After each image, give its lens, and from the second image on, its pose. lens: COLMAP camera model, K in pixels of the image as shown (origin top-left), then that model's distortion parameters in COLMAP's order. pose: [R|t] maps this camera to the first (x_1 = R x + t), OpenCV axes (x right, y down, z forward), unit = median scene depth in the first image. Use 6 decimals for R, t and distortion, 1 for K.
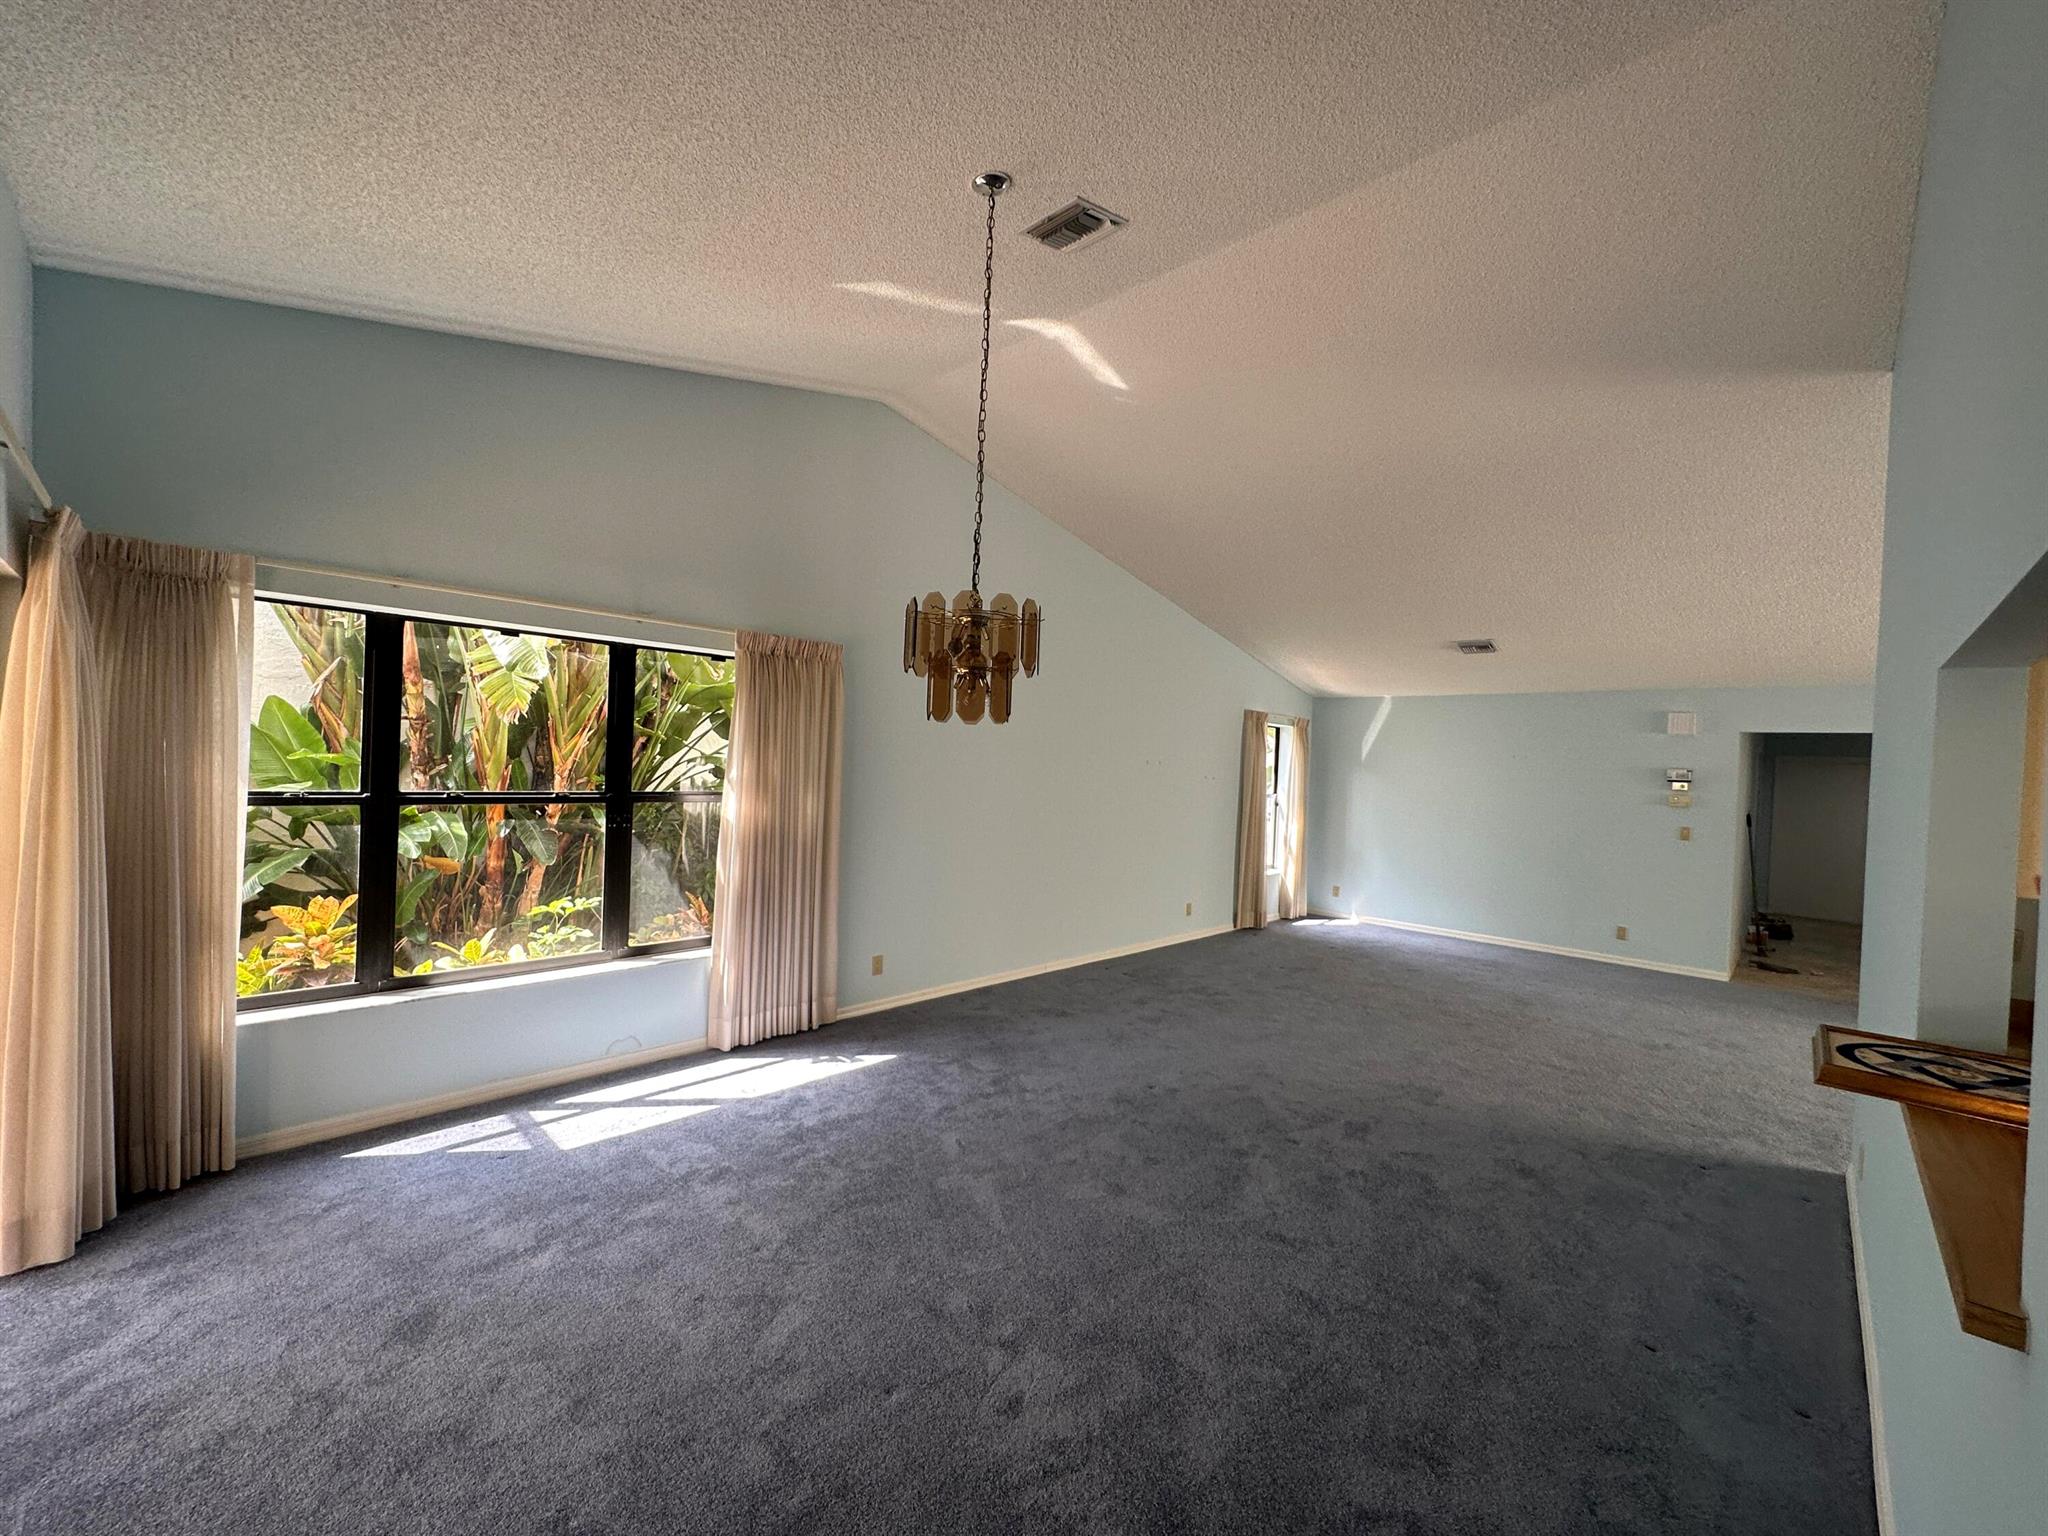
lens RADIAL K [[805.0, 0, 1024.0], [0, 805.0, 768.0], [0, 0, 1]] dist [0.000834, 0.000313]
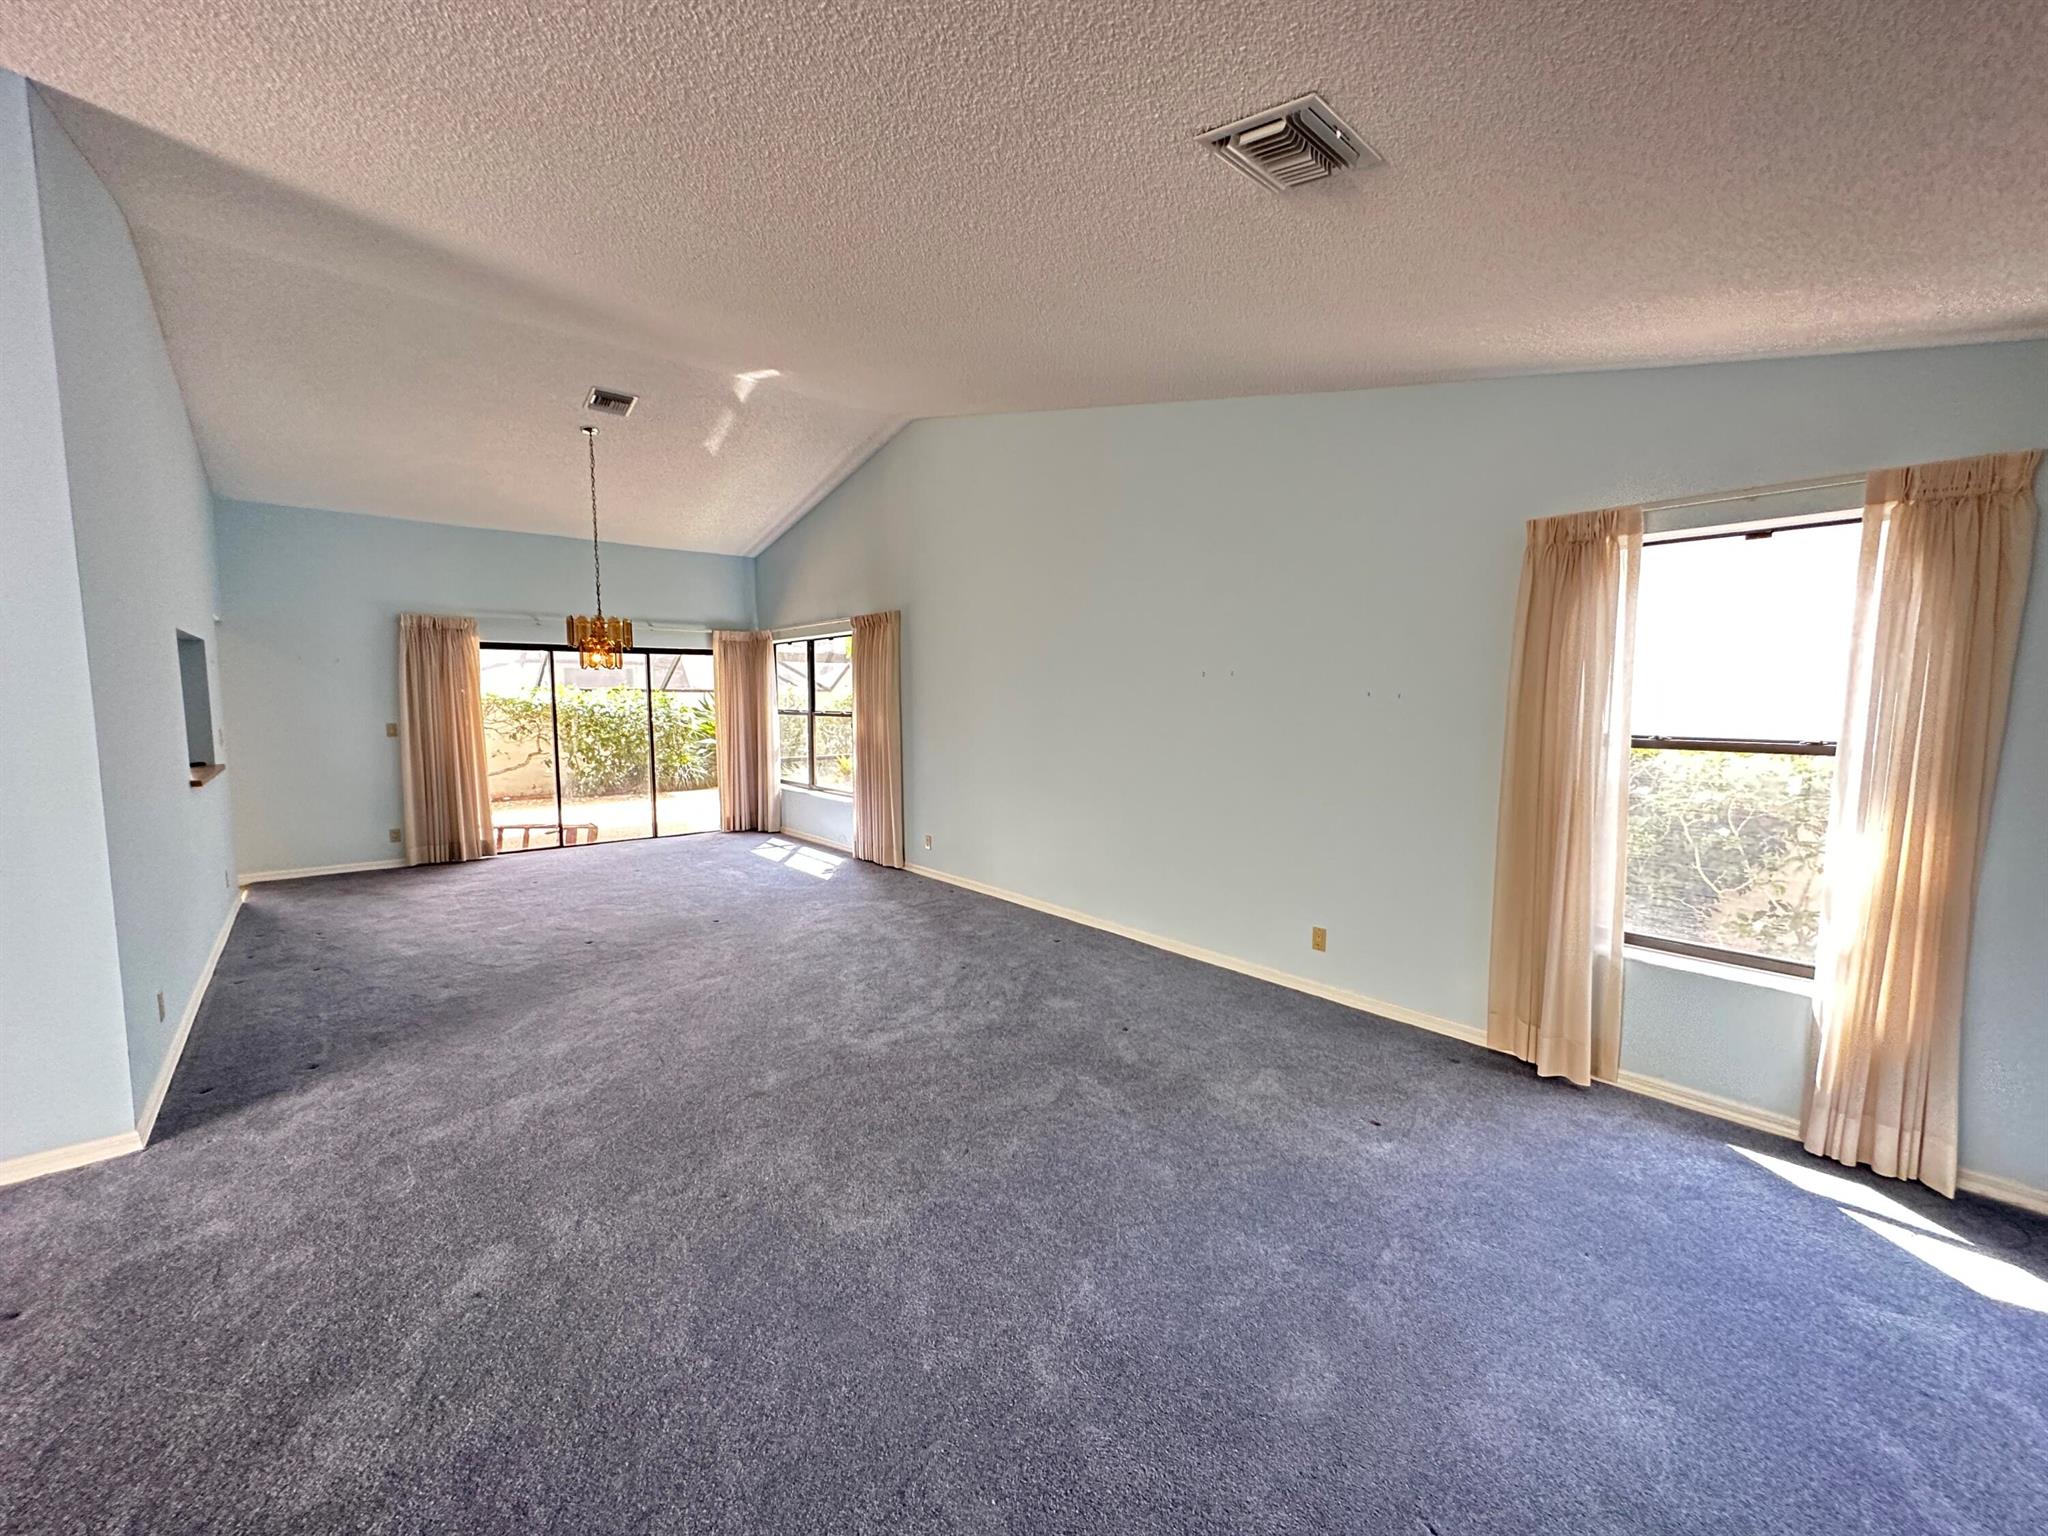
lens RADIAL K [[805.0, 0, 1024.0], [0, 805.0, 768.0], [0, 0, 1]] dist [0.000834, 0.000313]
pose [[-0.080020, 0.029598, -0.996354, 1.530682], [-0.026312, 0.999148, 0.031794, 0.101862], [0.996446, 0.028760, -0.079173, 1.718812]]
